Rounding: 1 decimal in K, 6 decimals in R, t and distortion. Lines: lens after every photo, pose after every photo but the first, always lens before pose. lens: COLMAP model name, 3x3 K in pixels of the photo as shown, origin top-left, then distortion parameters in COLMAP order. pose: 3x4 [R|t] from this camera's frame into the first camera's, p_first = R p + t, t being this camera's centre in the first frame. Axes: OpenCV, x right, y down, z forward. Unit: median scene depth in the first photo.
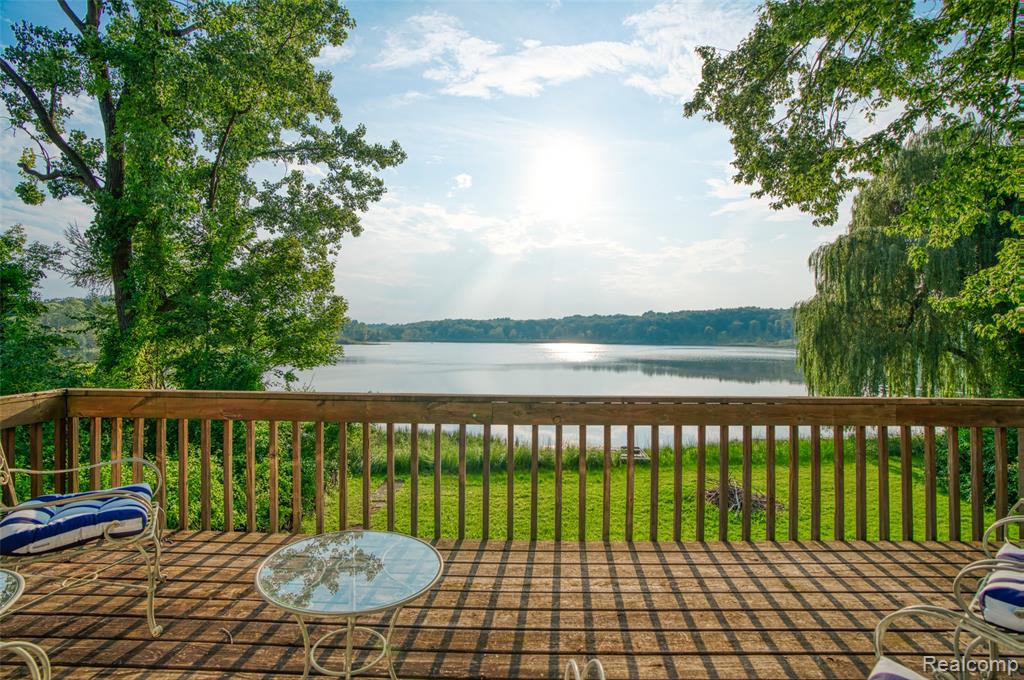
lens RADIAL K [[479.9, 0, 512.6], [0, 479.9, 341.5], [0, 0, 1]] dist [-0.042304, 0.000221]
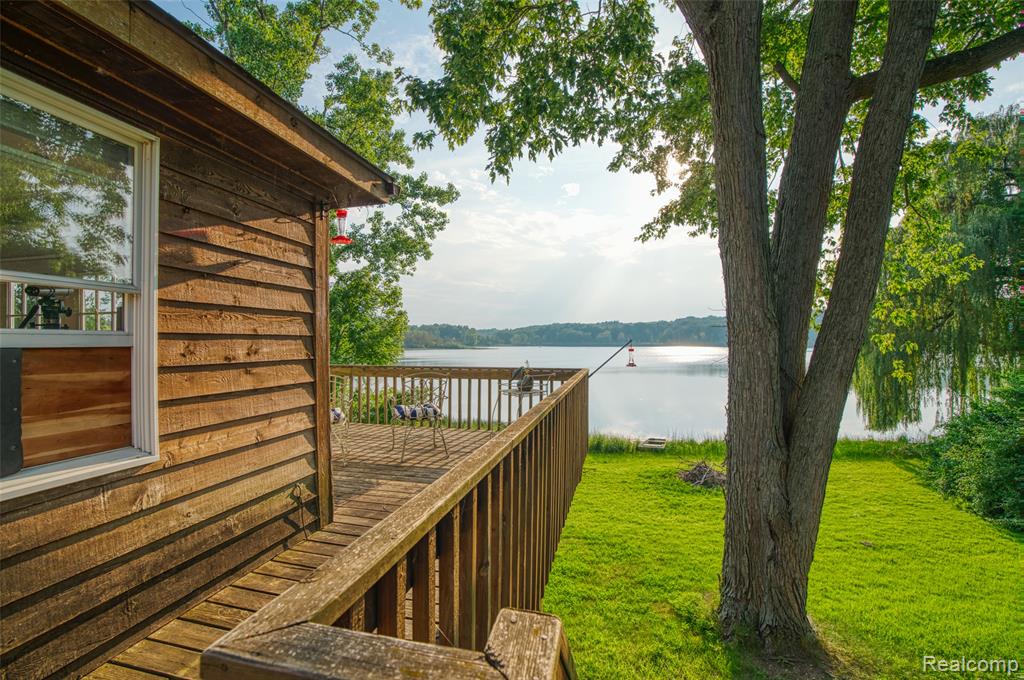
lens RADIAL K [[479.9, 0, 510.7], [0, 479.9, 342.4], [0, 0, 1]] dist [-0.042304, 0.000221]
pose [[0.973987, -0.010356, -0.226369, 0.148557], [0.008894, 0.999932, -0.007477, 0.002348], [0.226431, 0.005270, 0.974013, -0.138421]]
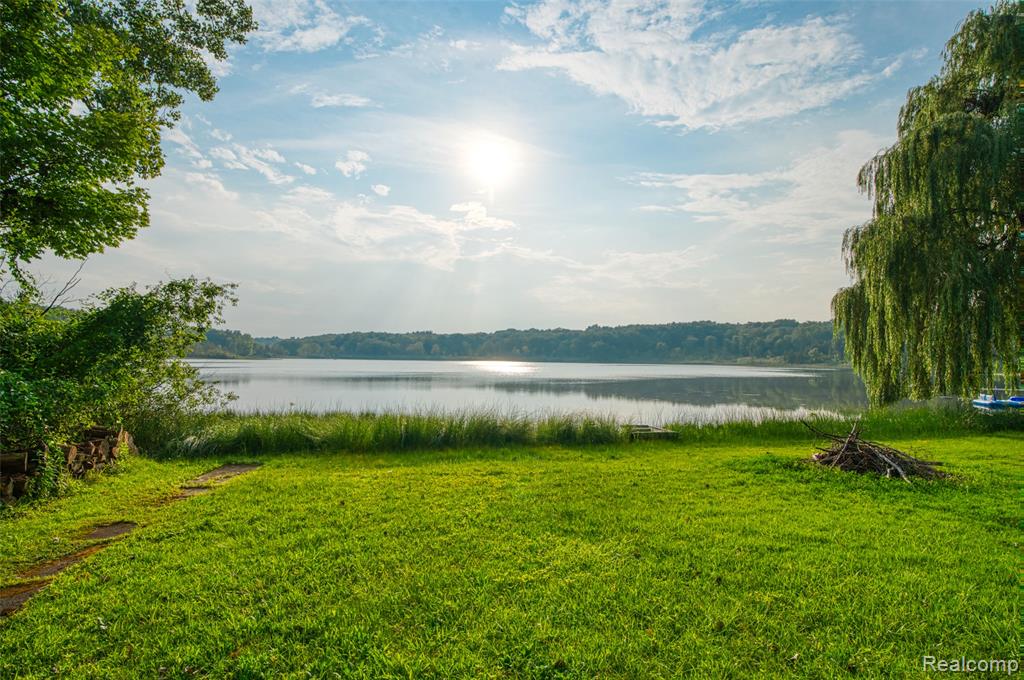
lens RADIAL K [[565.7, 0, 511.0], [0, 565.7, 336.8], [0, 0, 1]] dist [-0.029860, 0.002435]
pose [[0.991045, 0.009702, 0.133177, -0.023069], [-0.004261, 0.999147, -0.041078, 0.114993], [-0.133461, 0.040143, 0.990241, 0.221692]]
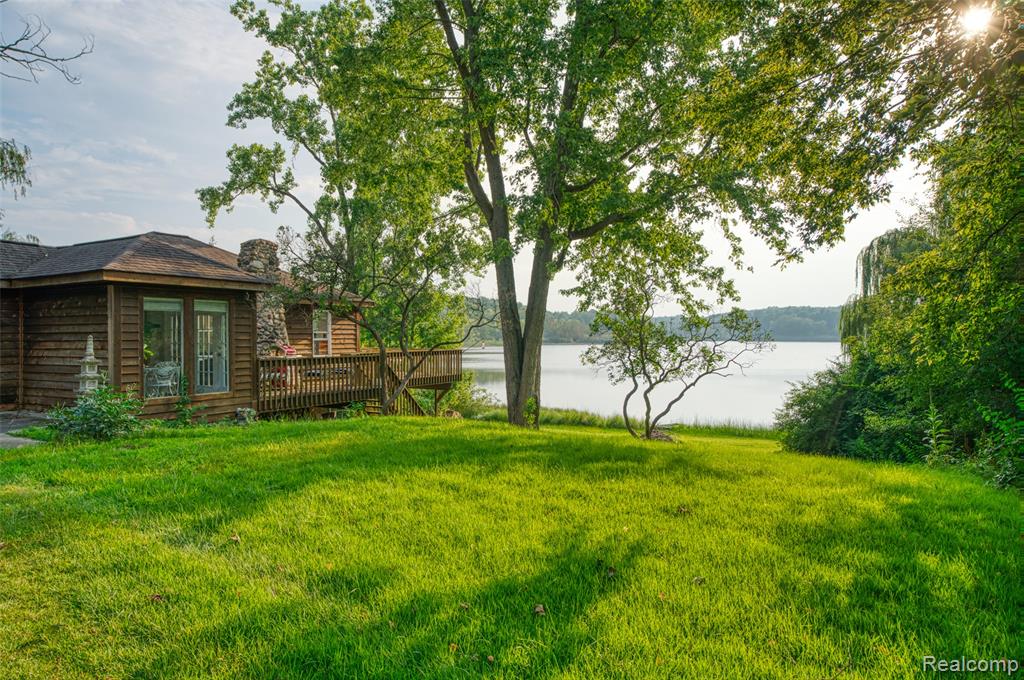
lens RADIAL K [[673.0, 0, 508.0], [0, 673.0, 339.2], [0, 0, 1]] dist [-0.027584, 0.000640]
pose [[0.871854, -0.005865, -0.489730, 0.620854], [0.004745, 0.999983, -0.003530, 0.004160], [0.489742, 0.000754, 0.871867, -0.640771]]
